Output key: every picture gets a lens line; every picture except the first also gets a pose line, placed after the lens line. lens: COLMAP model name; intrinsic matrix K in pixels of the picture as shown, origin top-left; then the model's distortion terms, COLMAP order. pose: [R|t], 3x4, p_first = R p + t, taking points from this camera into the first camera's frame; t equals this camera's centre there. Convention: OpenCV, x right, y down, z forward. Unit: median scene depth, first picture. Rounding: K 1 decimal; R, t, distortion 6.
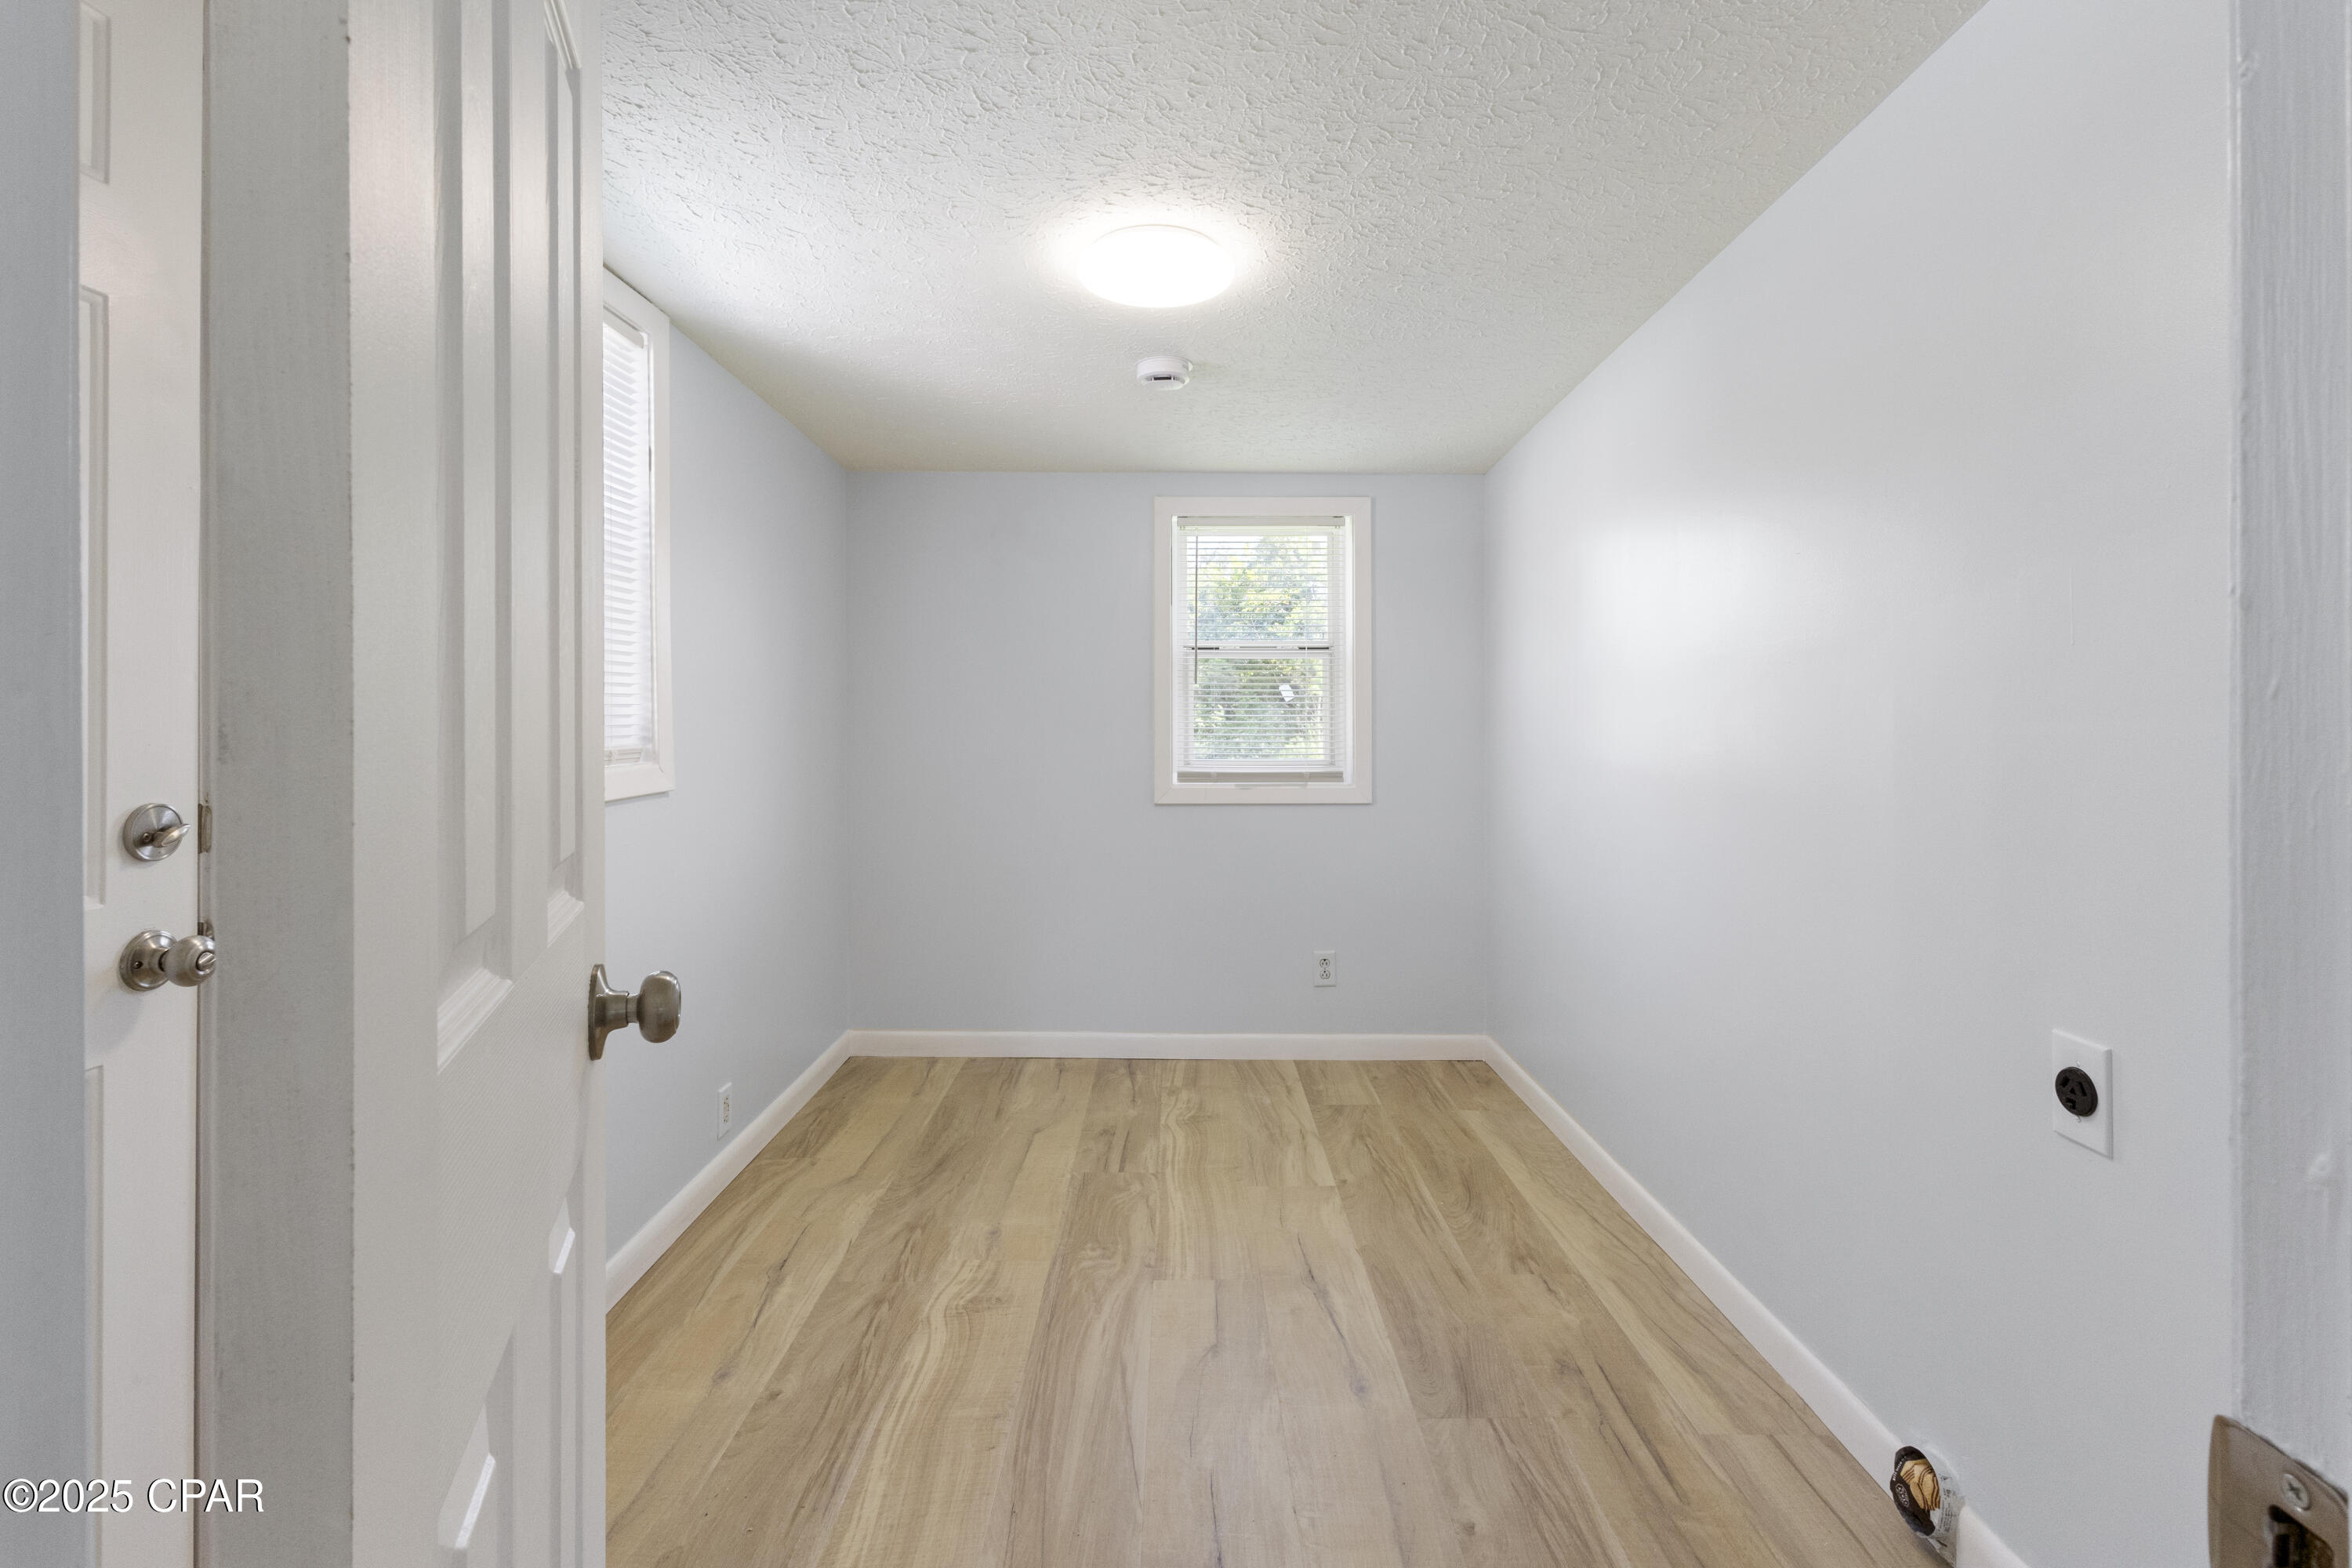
lens RADIAL K [[1105.8, 0, 1166.4], [0, 1105.8, 727.0], [0, 0, 1]] dist [0.001780, 0.001442]
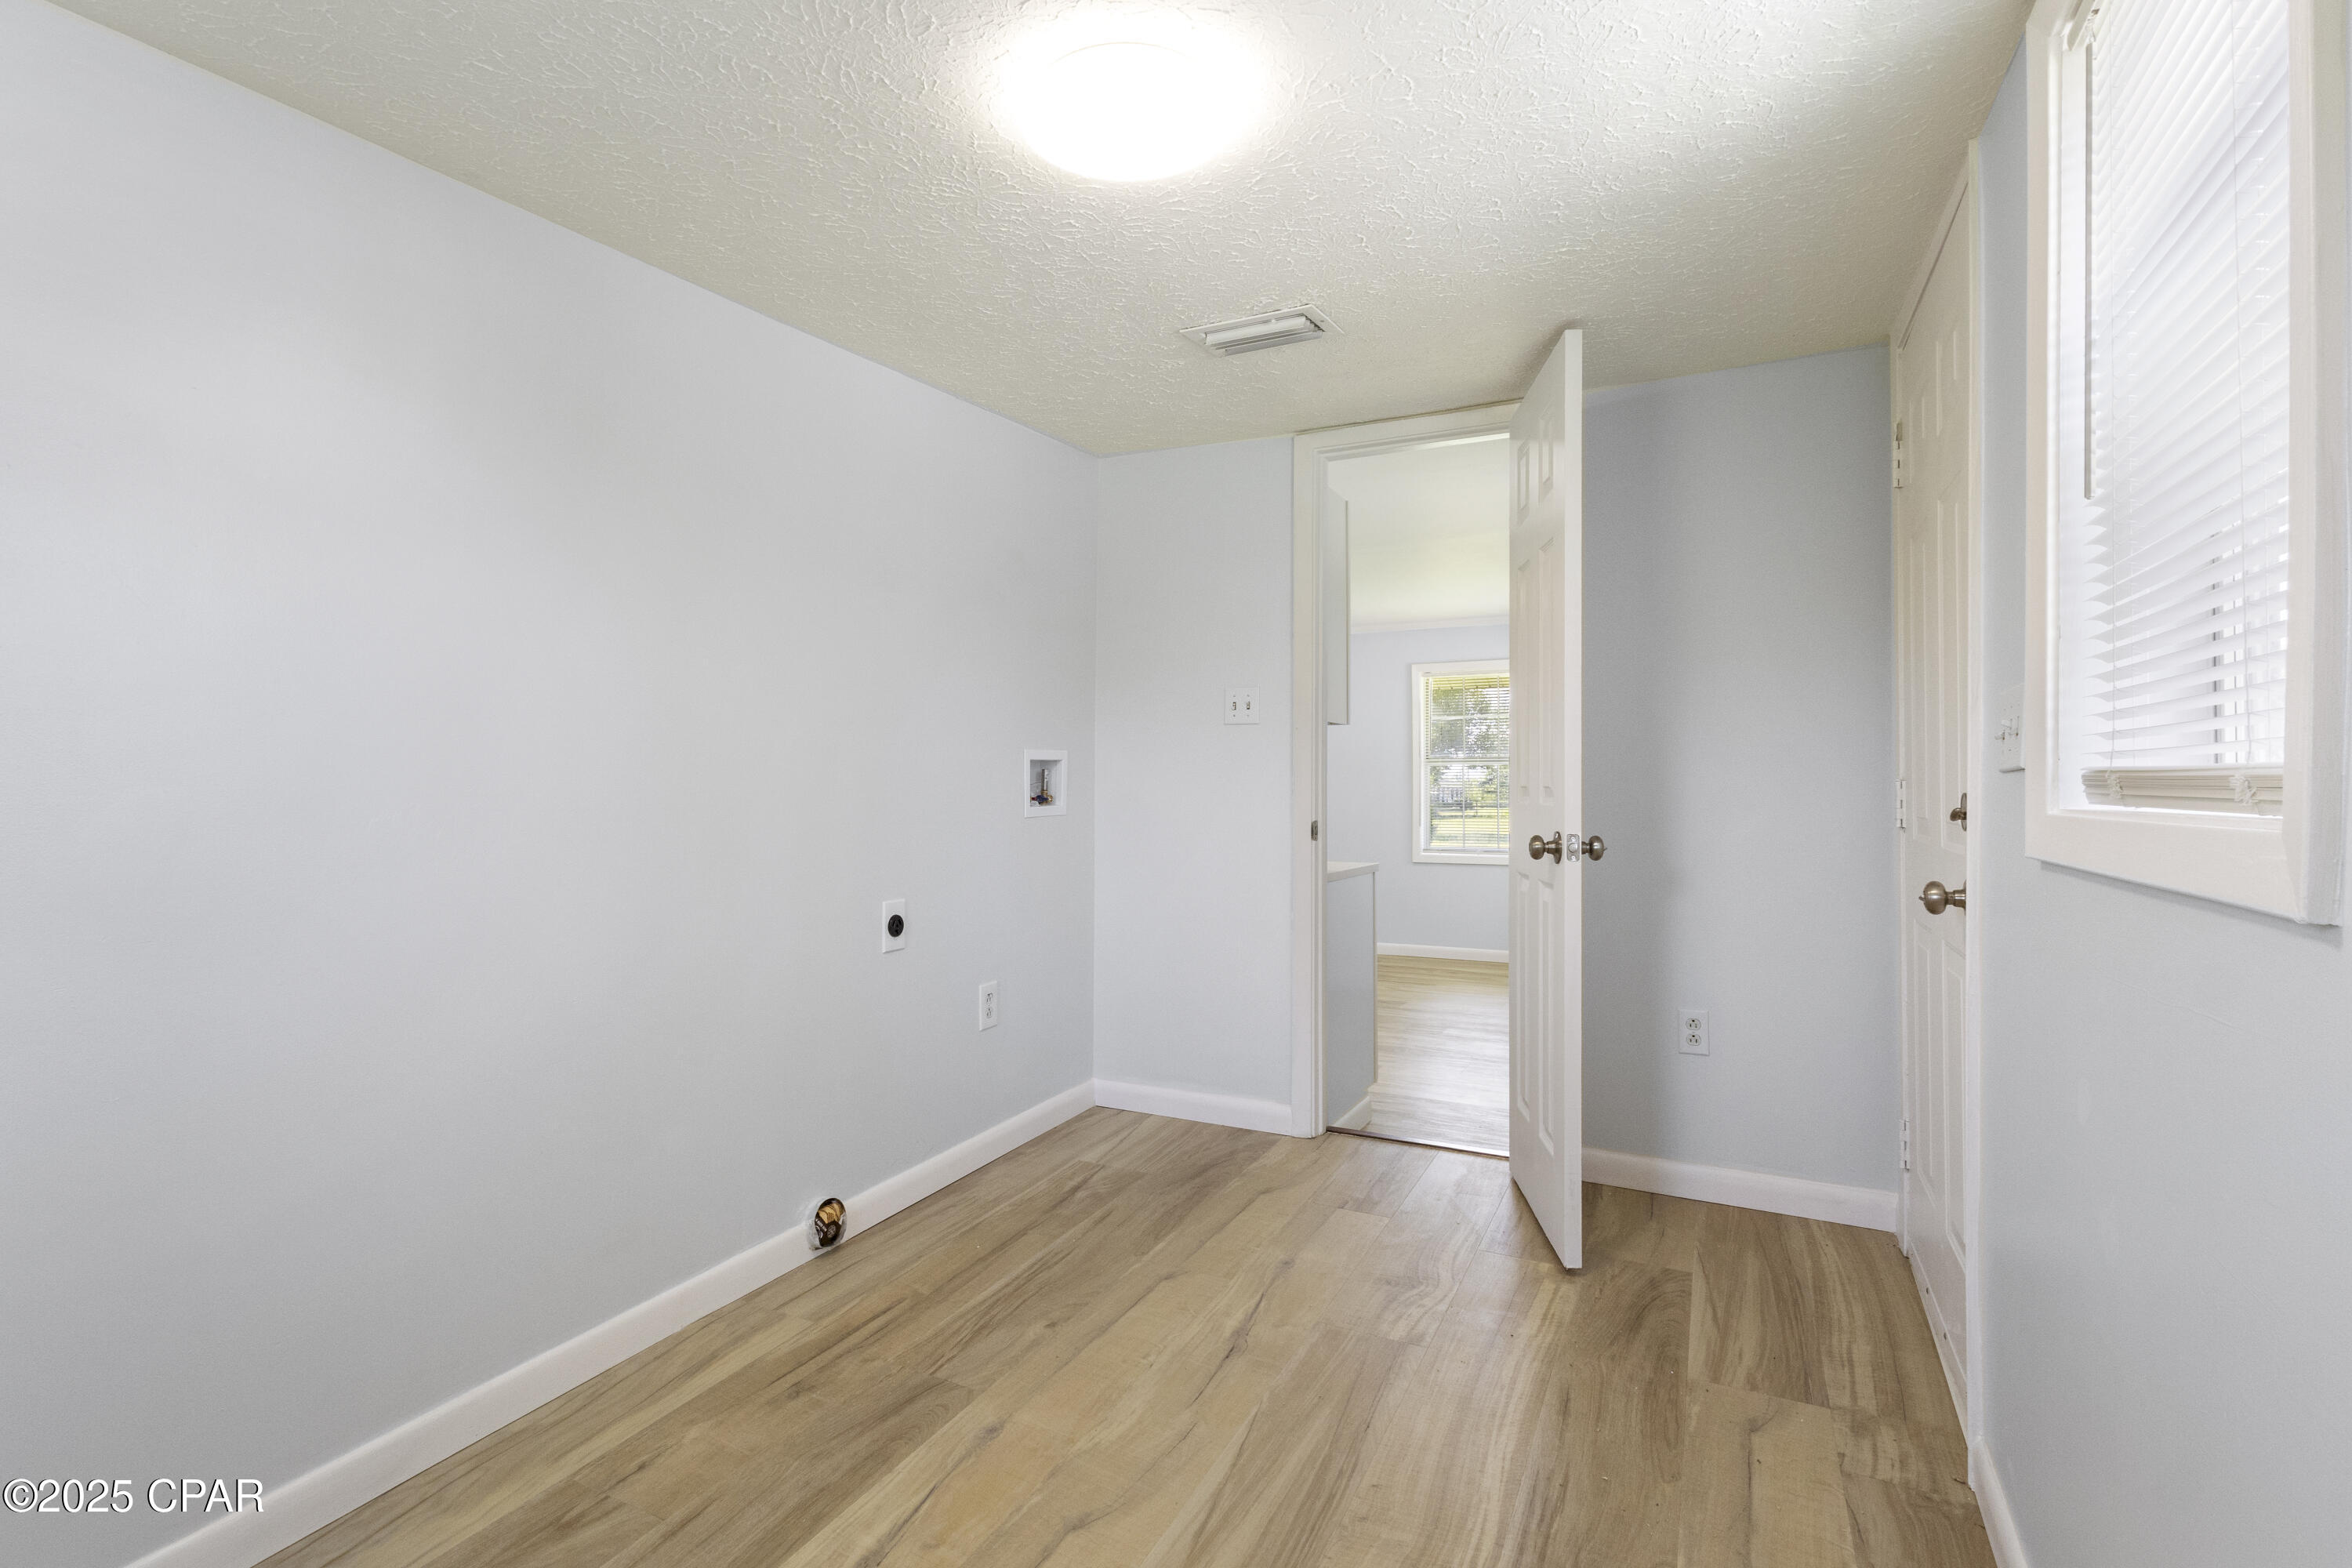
lens RADIAL K [[1092.9, 0, 1179.2], [0, 1092.9, 758.3], [0, 0, 1]] dist [0.004018, 0.000972]
pose [[-0.899445, 0.007573, 0.436969, -0.410885], [0.006164, 0.999970, -0.004641, 0.015997], [-0.436991, -0.001481, -0.899464, 1.864069]]
